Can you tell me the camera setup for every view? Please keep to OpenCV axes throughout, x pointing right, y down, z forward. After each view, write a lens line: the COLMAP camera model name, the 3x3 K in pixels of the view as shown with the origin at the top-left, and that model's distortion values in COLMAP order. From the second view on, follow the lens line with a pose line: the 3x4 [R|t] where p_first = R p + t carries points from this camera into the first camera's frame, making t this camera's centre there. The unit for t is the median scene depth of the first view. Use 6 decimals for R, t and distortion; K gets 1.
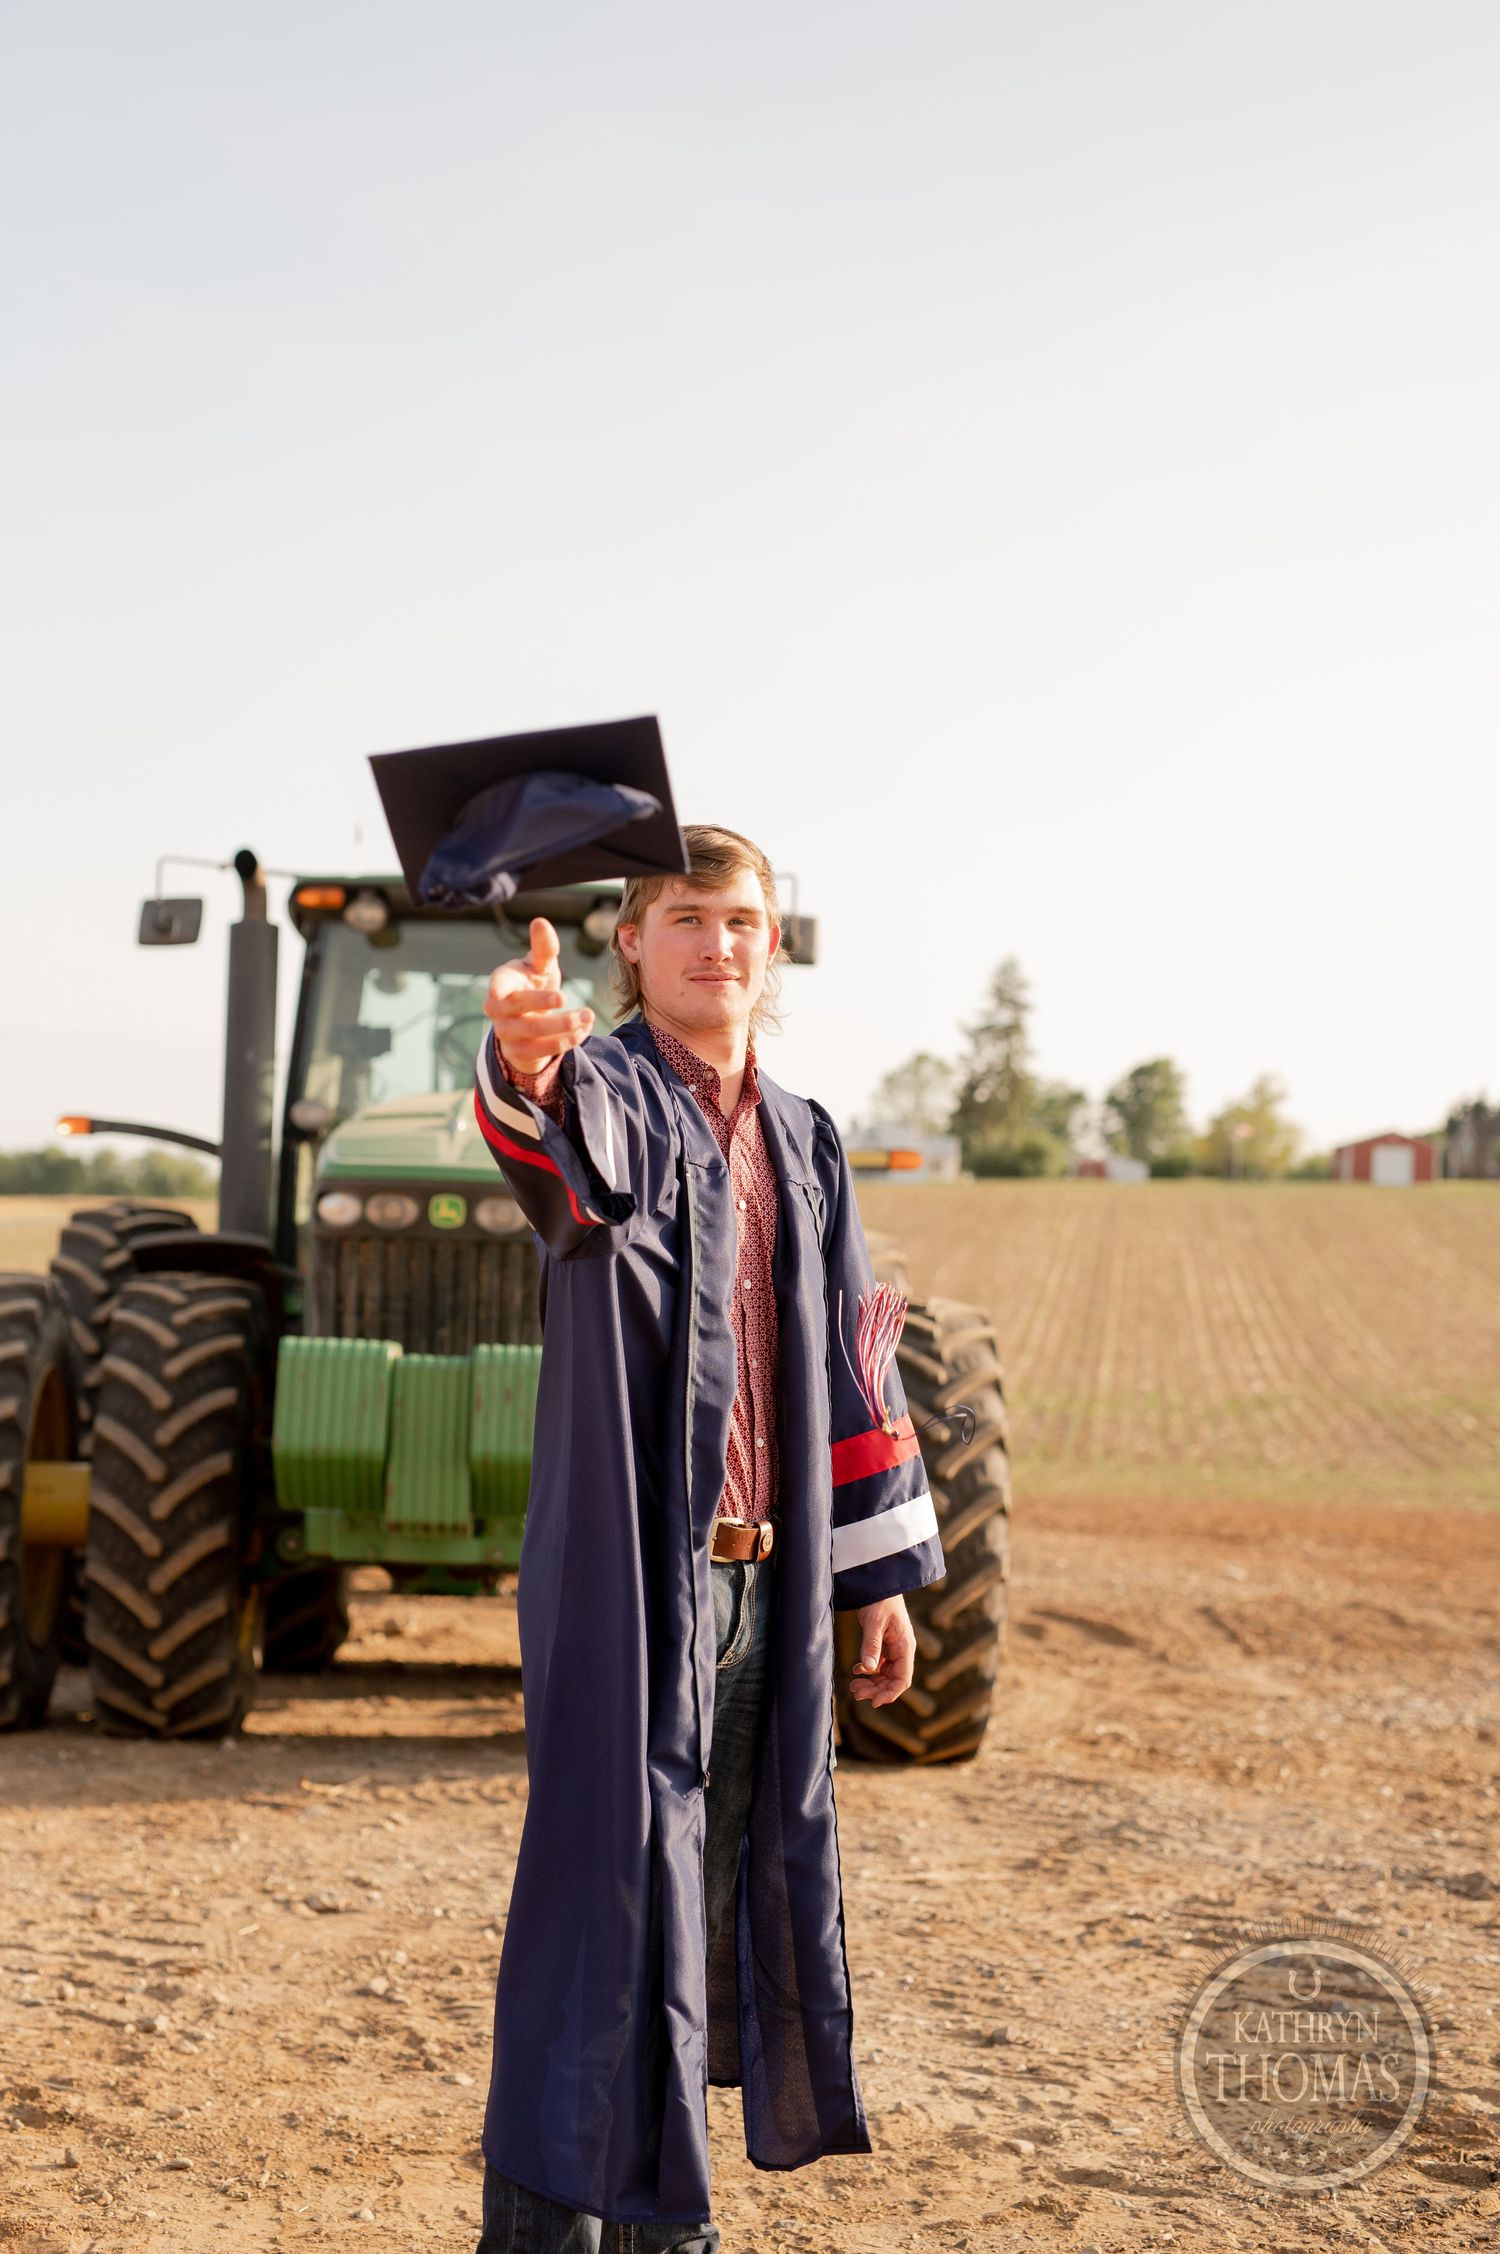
lens RADIAL K [[3178.3, 0, 733.7], [0, 3178.3, 1125.2], [0, 0, 1]] dist [0.003060, 0.077179]
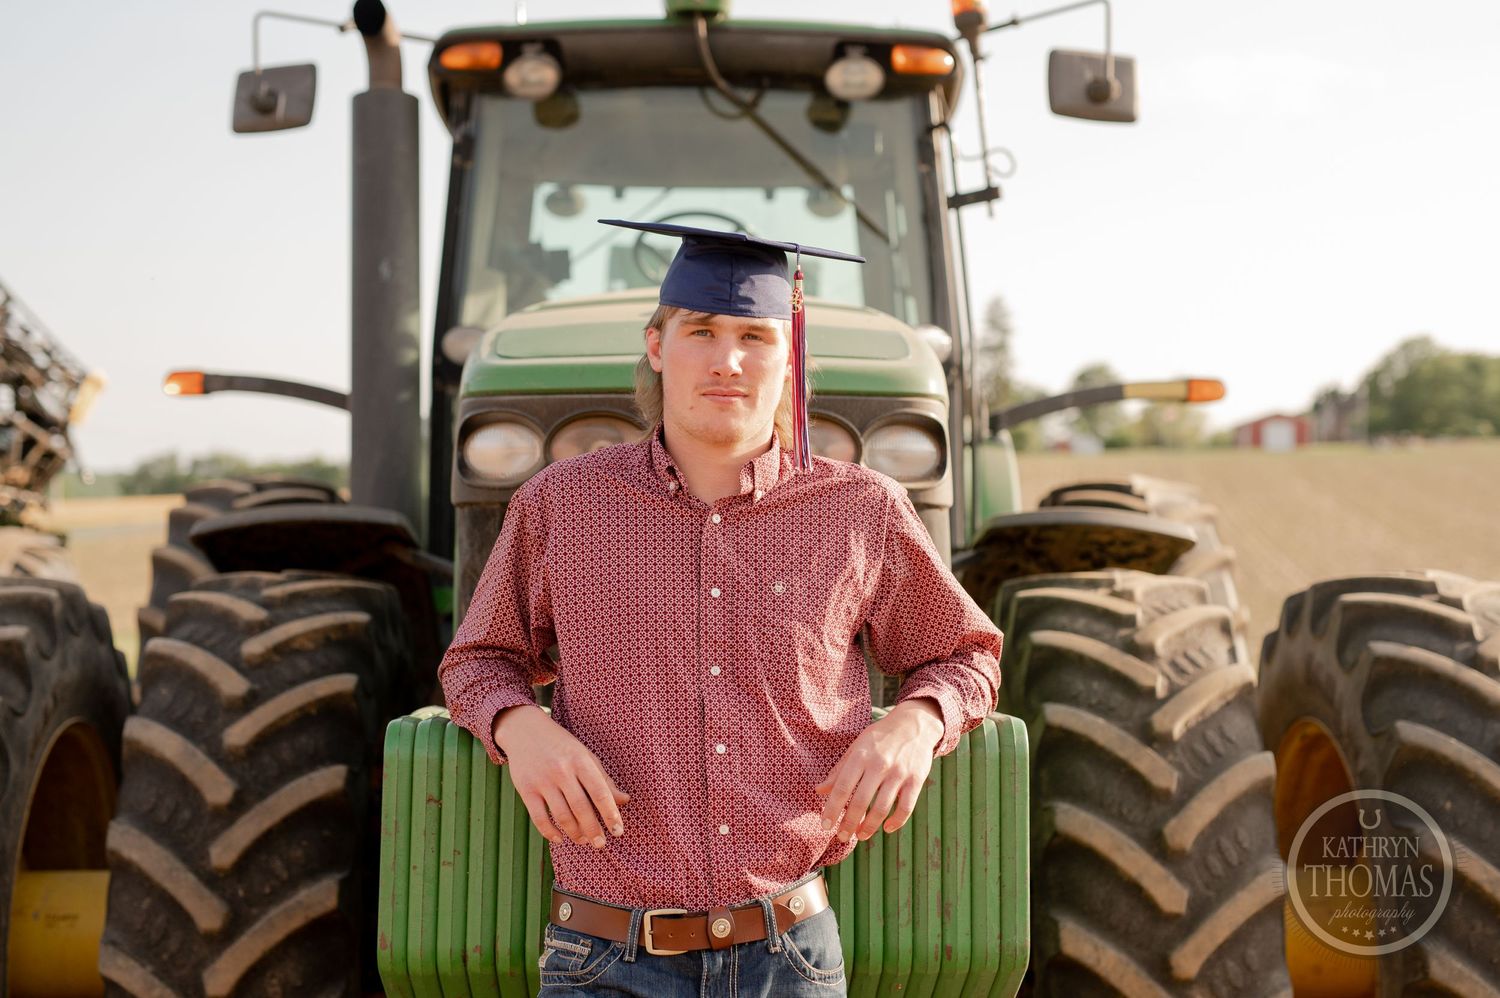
lens RADIAL K [[2206.9, 0, 755.7], [0, 2206.9, 503.0], [0, 0, 1]] dist [0.001810, 0.032303]
pose [[0.999242, -0.034144, -0.018687, -0.069945], [0.034766, 0.998815, 0.034053, 0.022223], [0.017502, -0.034677, 0.999245, 0.587923]]
